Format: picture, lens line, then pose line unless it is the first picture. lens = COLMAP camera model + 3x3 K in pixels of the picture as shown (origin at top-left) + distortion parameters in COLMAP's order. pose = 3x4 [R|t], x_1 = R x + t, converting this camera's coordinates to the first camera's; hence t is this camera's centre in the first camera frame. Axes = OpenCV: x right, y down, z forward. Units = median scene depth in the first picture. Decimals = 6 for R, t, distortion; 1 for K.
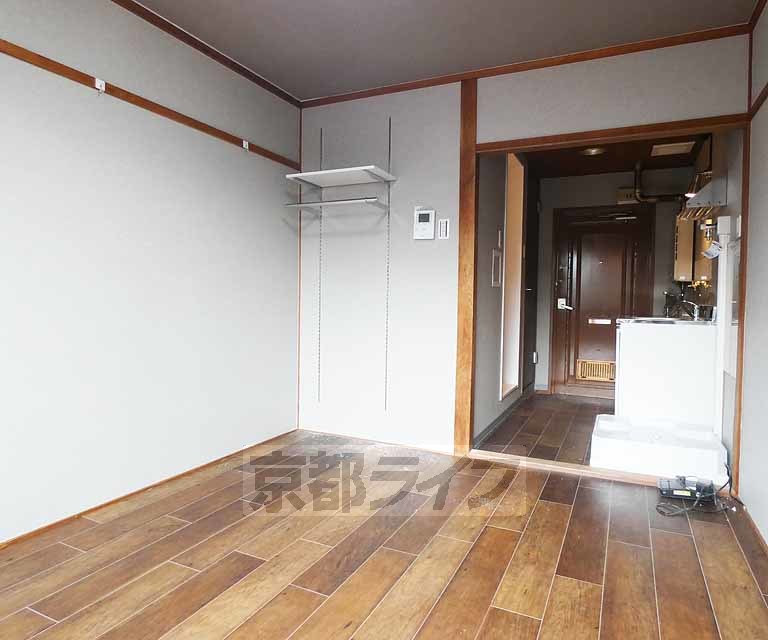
lens RADIAL K [[502.0, 0, 385.9], [0, 502.0, 321.8], [0, 0, 1]] dist [0.000118, -0.007510]
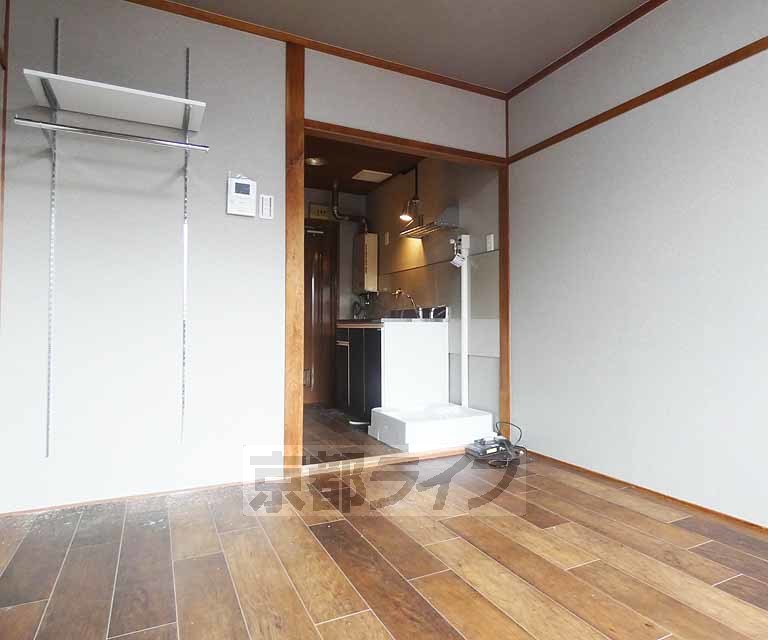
lens RADIAL K [[502.0, 0, 417.2], [0, 502.0, 322.8], [0, 0, 1]] dist [0.000118, -0.007510]
pose [[0.592495, -0.007471, 0.805540, -0.407019], [0.048182, 0.998495, -0.026178, 0.040229], [-0.804132, 0.054323, 0.591963, 0.317577]]
